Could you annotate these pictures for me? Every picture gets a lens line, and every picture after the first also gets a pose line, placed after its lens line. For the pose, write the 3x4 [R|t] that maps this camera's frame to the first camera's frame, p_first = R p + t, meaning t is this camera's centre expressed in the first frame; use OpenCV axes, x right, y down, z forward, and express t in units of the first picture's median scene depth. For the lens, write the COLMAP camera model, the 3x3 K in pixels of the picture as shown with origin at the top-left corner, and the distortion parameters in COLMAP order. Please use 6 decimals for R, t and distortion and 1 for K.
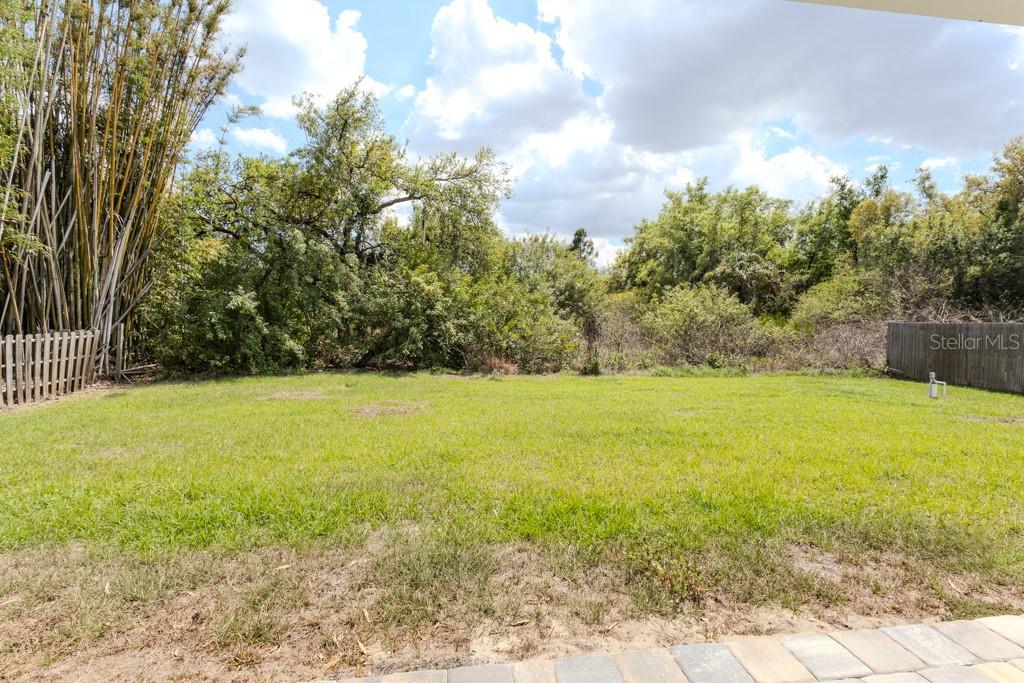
lens RADIAL K [[471.3, 0, 512.0], [0, 471.3, 341.5], [0, 0, 1]] dist [0.003852, 0.001211]
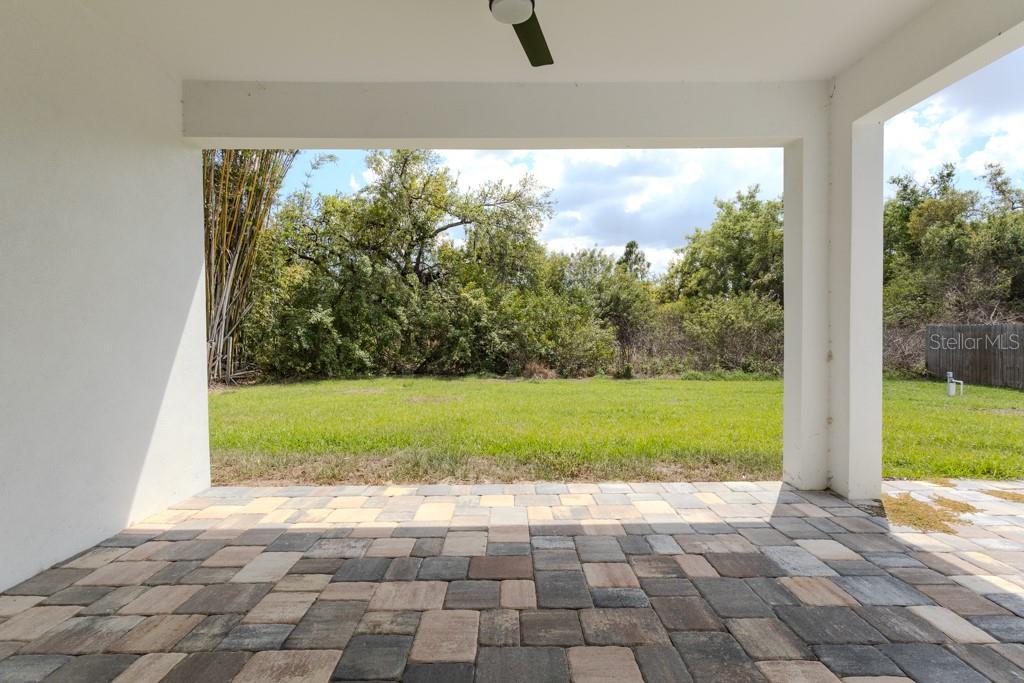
lens RADIAL K [[471.3, 0, 512.0], [0, 471.3, 341.5], [0, 0, 1]] dist [0.003852, 0.001211]
pose [[0.991102, -0.013601, -0.132405, 0.051640], [0.009849, 0.999532, -0.028949, 0.012428], [0.132737, 0.027387, 0.990773, -0.095076]]
